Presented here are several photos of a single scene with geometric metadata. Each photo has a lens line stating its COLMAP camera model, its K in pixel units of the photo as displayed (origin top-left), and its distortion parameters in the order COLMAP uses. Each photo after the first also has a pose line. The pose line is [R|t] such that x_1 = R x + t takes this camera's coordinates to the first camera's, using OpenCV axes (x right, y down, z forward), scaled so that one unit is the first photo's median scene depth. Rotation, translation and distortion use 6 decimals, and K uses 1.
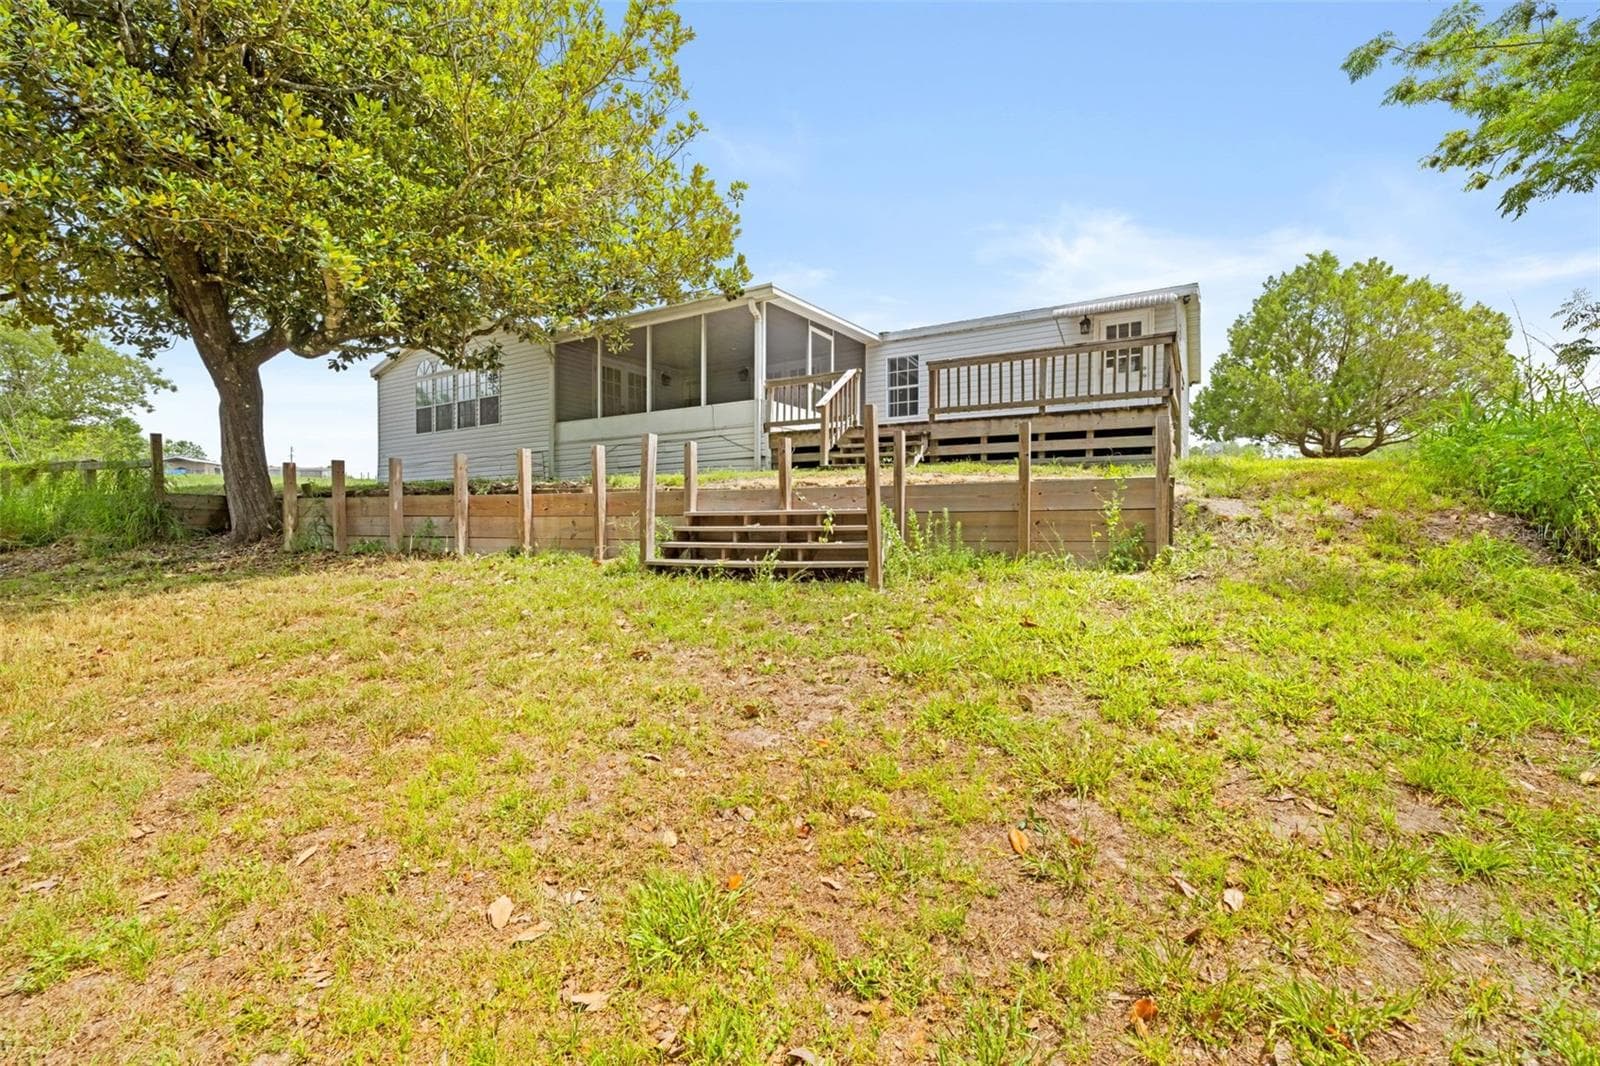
lens RADIAL K [[671.6, 0, 800.0], [0, 671.6, 530.3], [0, 0, 1]] dist [0.001908, 0.000111]
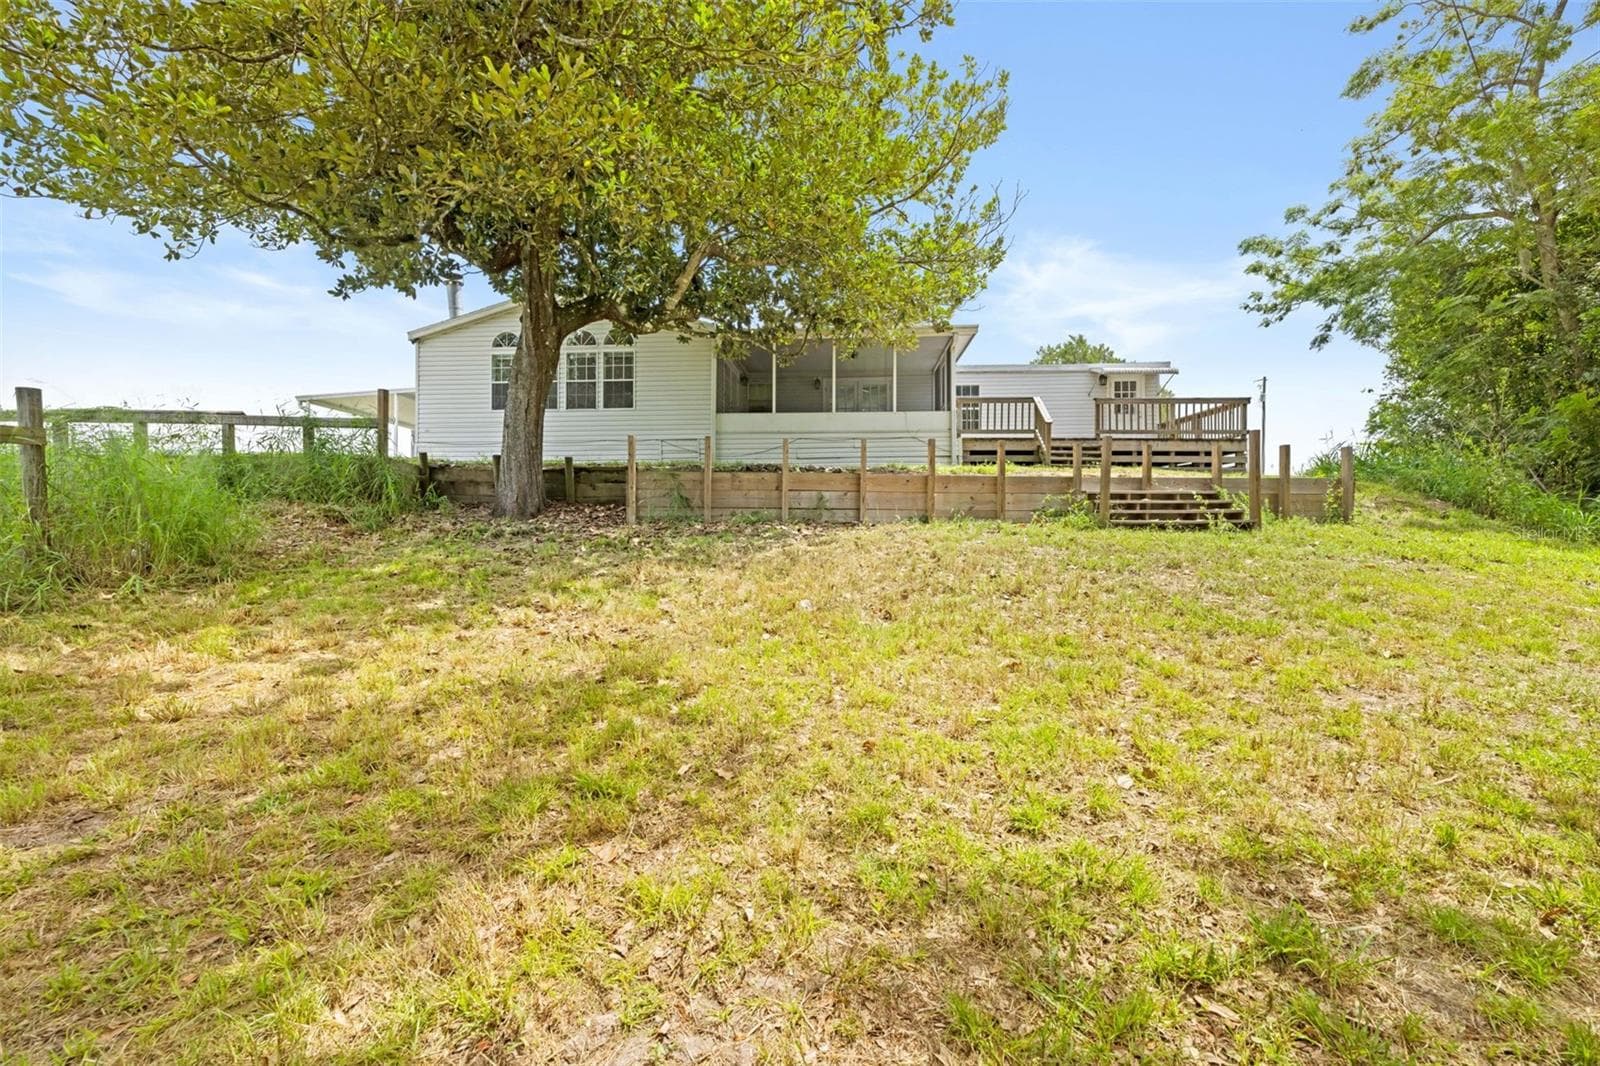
lens RADIAL K [[671.6, 0, 800.0], [0, 671.6, 530.3], [0, 0, 1]] dist [0.001908, 0.000111]
pose [[0.893945, 0.007180, 0.448120, -0.868999], [0.000051, 0.999870, -0.016121, 0.052162], [-0.448177, 0.014434, 0.893828, -0.014618]]
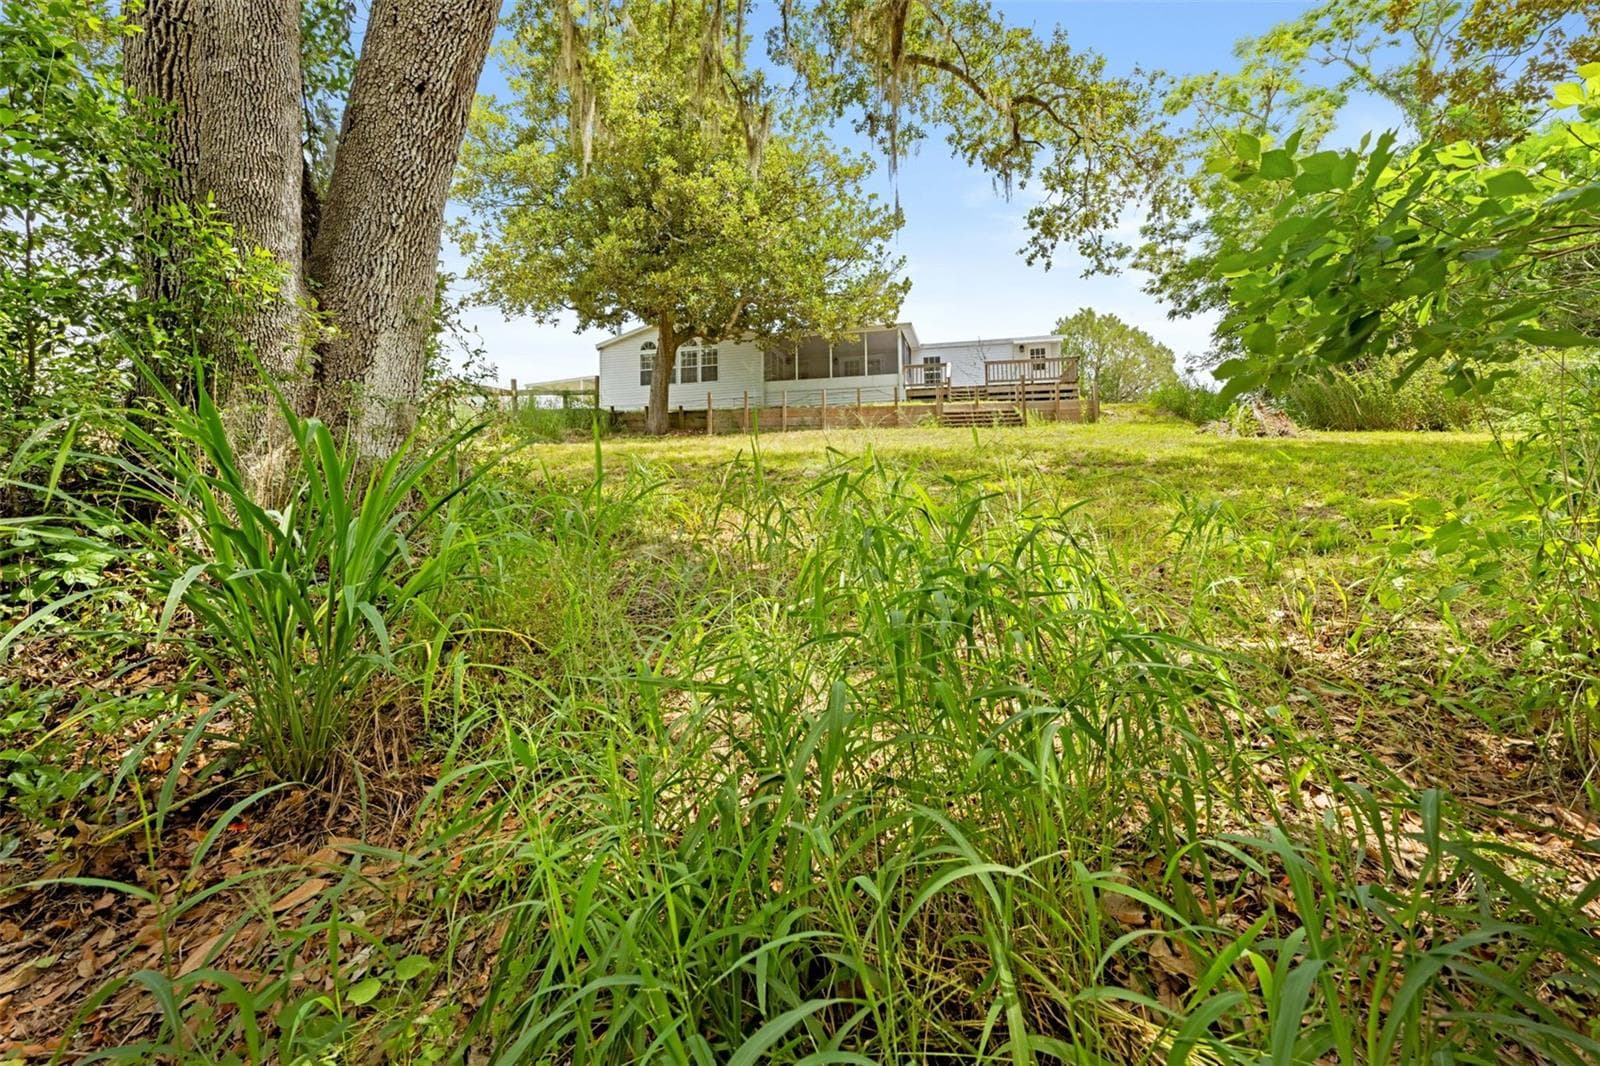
lens RADIAL K [[671.0, 0, 801.0], [0, 671.0, 485.2], [0, 0, 1]] dist [-0.002477, -0.000442]
pose [[0.957212, 0.000785, 0.289386, -0.961408], [0.012630, 0.998930, -0.044485, 0.249127], [-0.289112, 0.046237, 0.956178, -0.935995]]
